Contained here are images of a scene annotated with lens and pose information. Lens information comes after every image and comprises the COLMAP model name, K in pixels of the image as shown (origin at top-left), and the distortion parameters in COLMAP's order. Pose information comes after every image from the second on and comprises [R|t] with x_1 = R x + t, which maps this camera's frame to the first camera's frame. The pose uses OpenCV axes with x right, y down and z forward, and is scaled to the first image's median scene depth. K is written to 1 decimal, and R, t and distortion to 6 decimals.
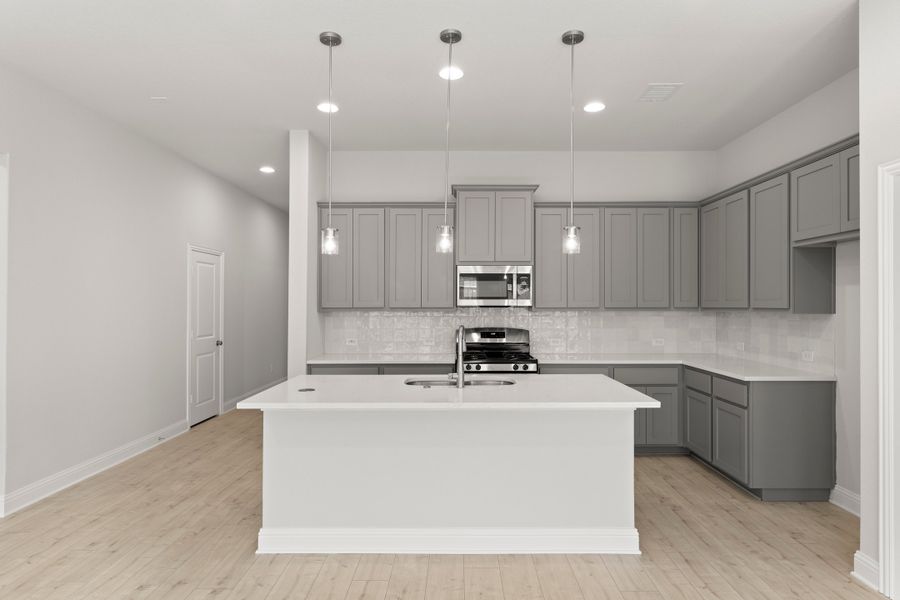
lens RADIAL K [[505.6, 0, 458.8], [0, 505.6, 294.9], [0, 0, 1]] dist [-0.002207, -0.000935]
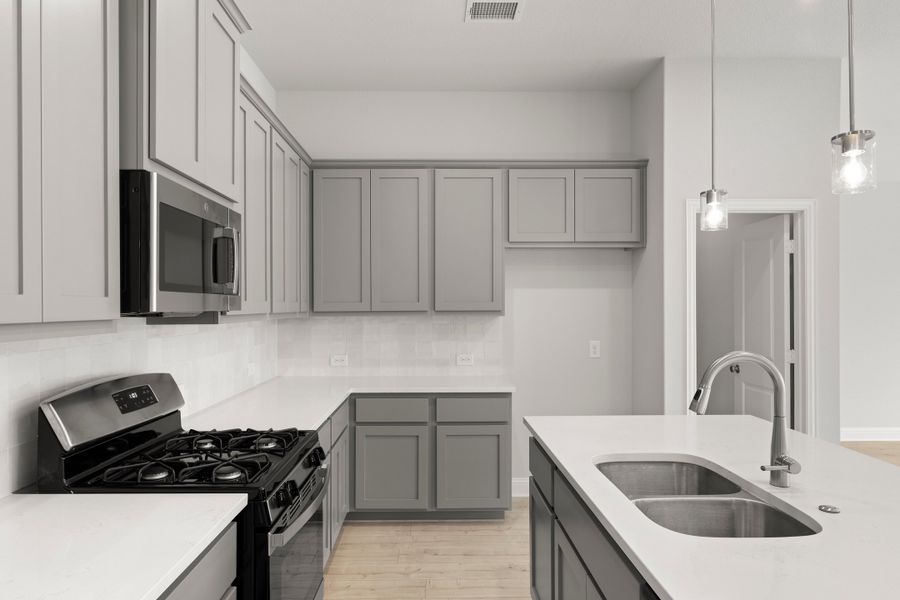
lens RADIAL K [[588.6, 0, 445.9], [0, 588.6, 306.3], [0, 0, 1]] dist [0.002716, 0.000148]
pose [[-0.019978, -0.000113, 0.999800, -0.410382], [-0.014615, 0.999893, -0.000179, 0.017976], [-0.999694, -0.014615, -0.019977, 0.999079]]
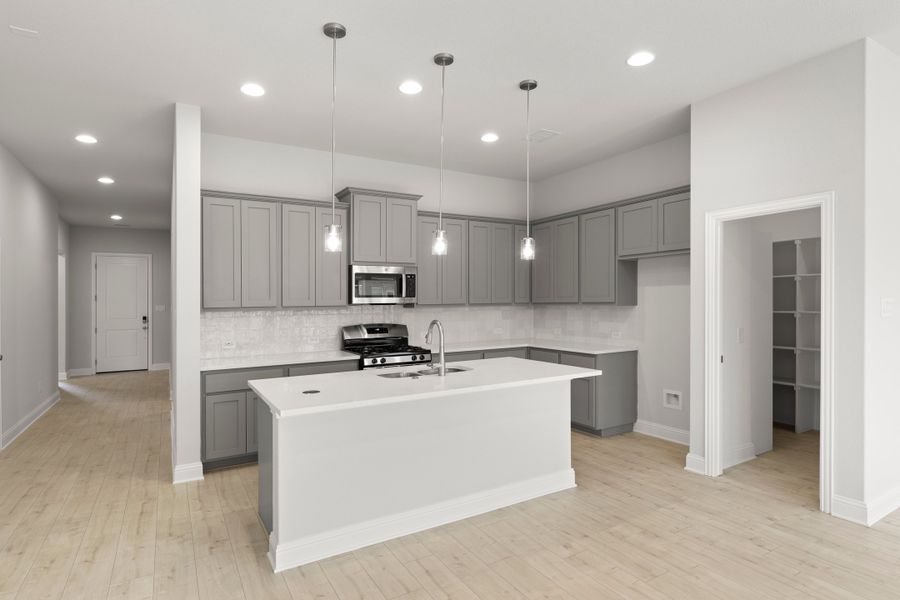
lens RADIAL K [[476.6, 0, 446.1], [0, 476.6, 302.3], [0, 0, 1]] dist [-0.004153, 0.000505]
pose [[0.858140, -0.010903, 0.513301, -0.407319], [0.001981, 0.999837, 0.017925, 0.001338], [-0.513413, -0.014365, 0.858022, 0.070554]]
